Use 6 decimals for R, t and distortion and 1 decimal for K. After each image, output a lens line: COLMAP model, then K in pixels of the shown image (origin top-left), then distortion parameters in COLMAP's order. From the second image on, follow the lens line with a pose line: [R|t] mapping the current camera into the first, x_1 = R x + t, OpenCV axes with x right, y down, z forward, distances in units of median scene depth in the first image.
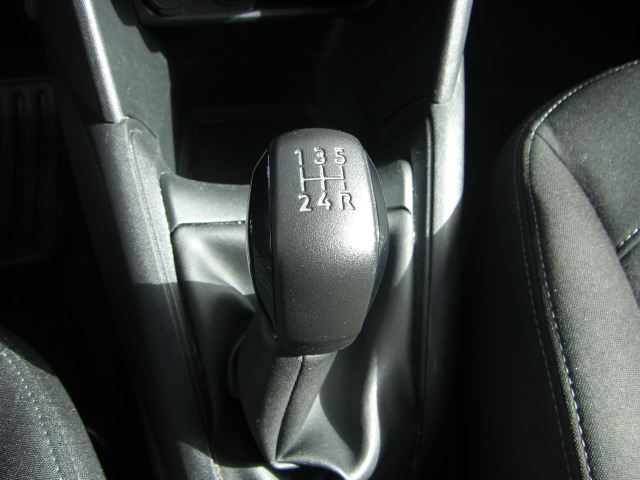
lens RADIAL K [[720.0, 0, 320.2], [0, 720.0, 238.0], [0, 0, 1]] dist [-0.140590, 0.000000]
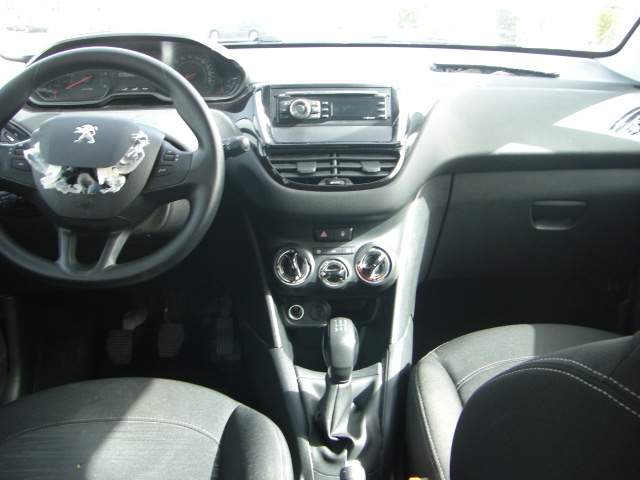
lens RADIAL K [[720.0, 0, 322.4], [0, 720.0, 238.5], [0, 0, 1]] dist [-0.140590, 0.000000]
pose [[0.994493, -0.039455, -0.097088, 0.176718], [-0.024291, 0.814410, -0.579781, 1.064048], [0.101944, 0.578947, 0.808967, -1.478296]]
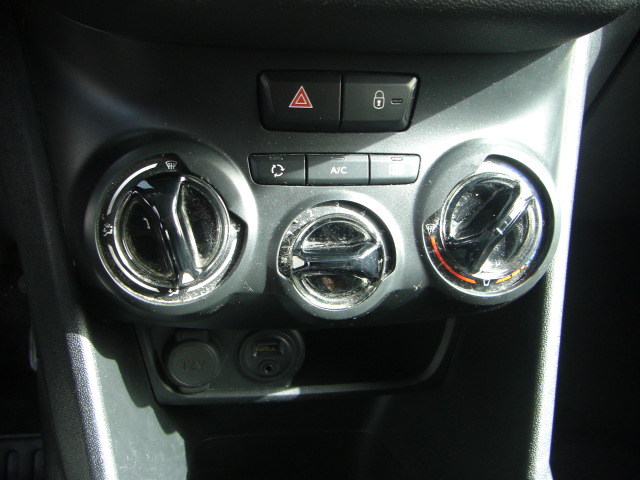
lens RADIAL K [[720.0, 0, 319.0], [0, 720.0, 246.0], [0, 0, 1]] dist [-0.140590, 0.000000]
pose [[0.999972, -0.005006, -0.005565, -0.059031], [0.002139, 0.903580, -0.428413, -0.115736], [0.007173, 0.428389, 0.903566, 0.167907]]
